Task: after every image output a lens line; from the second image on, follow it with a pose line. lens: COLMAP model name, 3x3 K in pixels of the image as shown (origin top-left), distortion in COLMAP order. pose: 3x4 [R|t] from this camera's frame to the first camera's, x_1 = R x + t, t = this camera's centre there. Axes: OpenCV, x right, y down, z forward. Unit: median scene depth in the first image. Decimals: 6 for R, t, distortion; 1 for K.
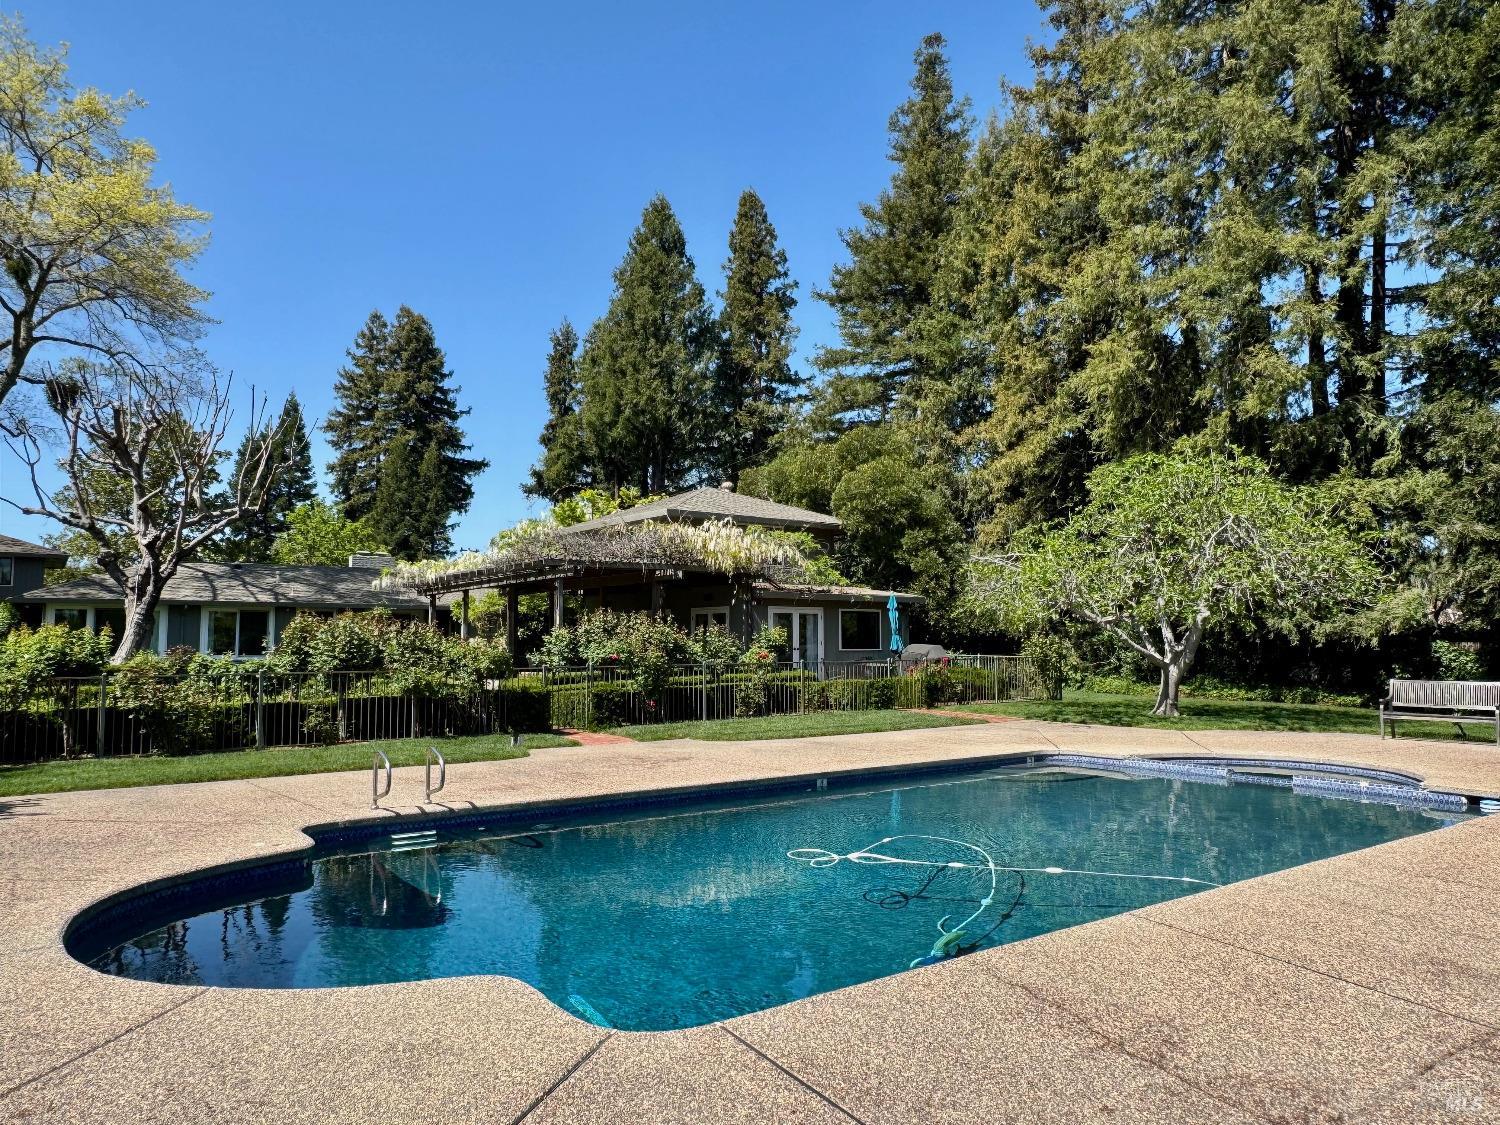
lens RADIAL K [[1012.4, 0, 750.0], [0, 1012.4, 562.5], [0, 0, 1]] dist [0.021343, -0.057368]
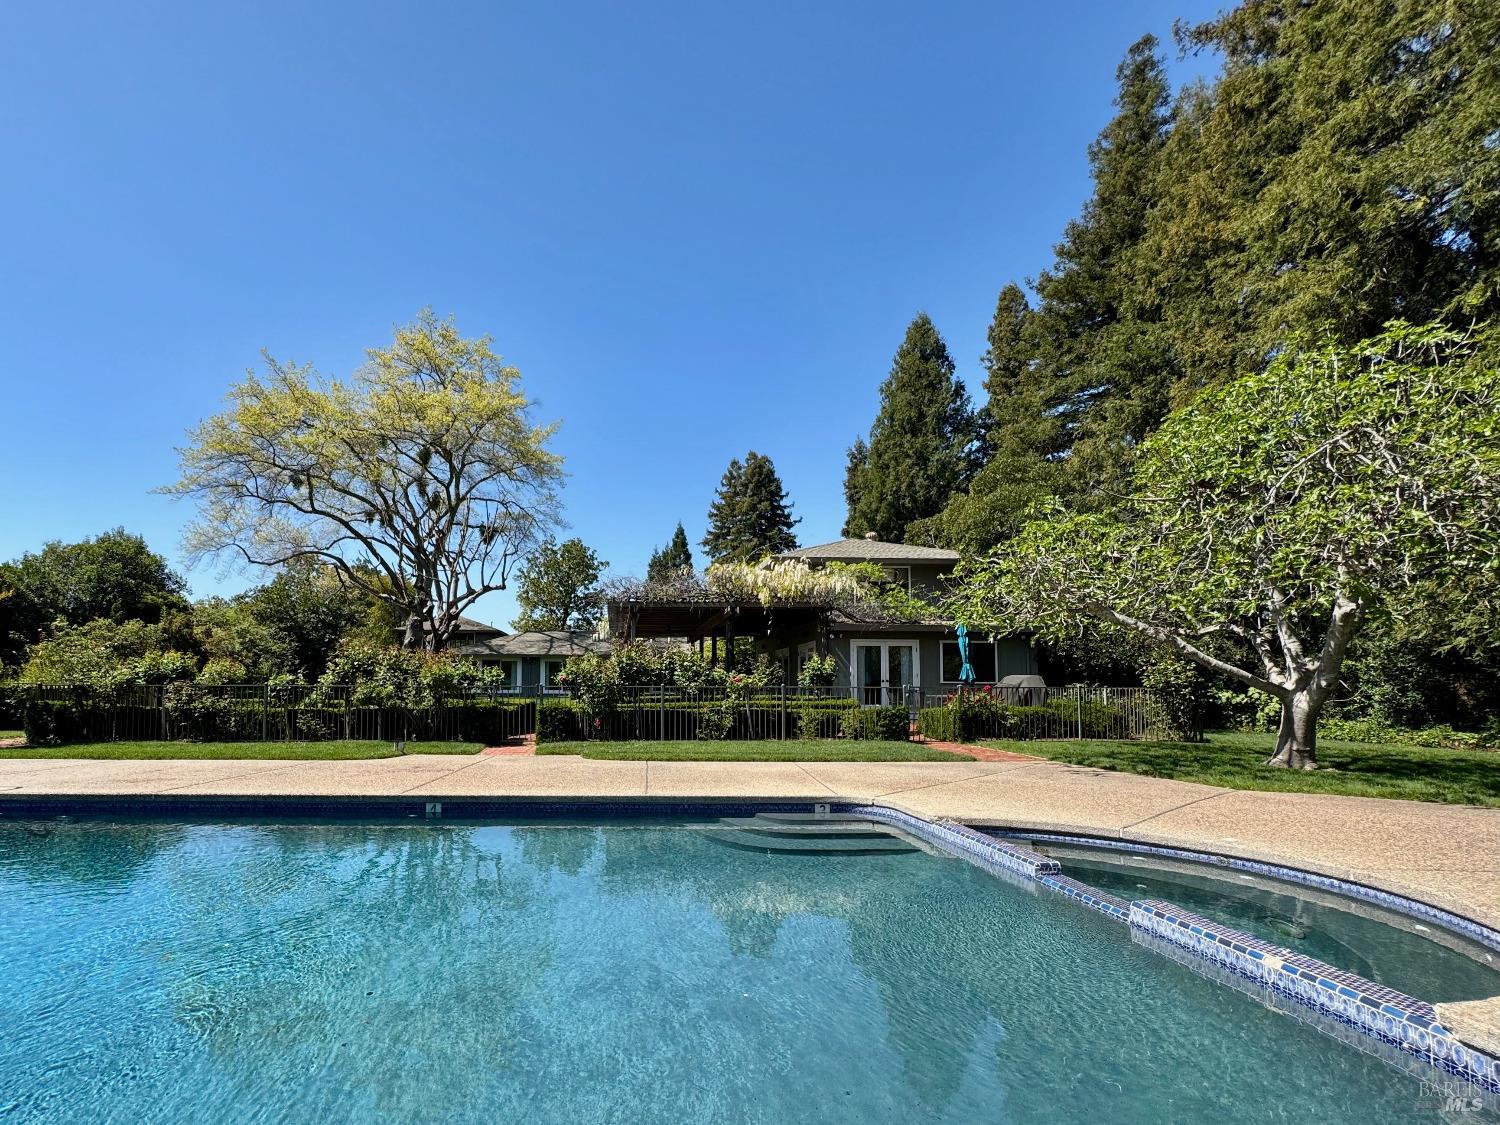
lens RADIAL K [[669.4, 0, 750.2], [0, 669.4, 663.7], [0, 0, 1]] dist [-0.003258, -0.000103]
pose [[0.818510, -0.023884, -0.573995, 0.203435], [0.037722, 0.999214, 0.012215, 0.034943], [0.573252, -0.031651, 0.818768, 0.239546]]
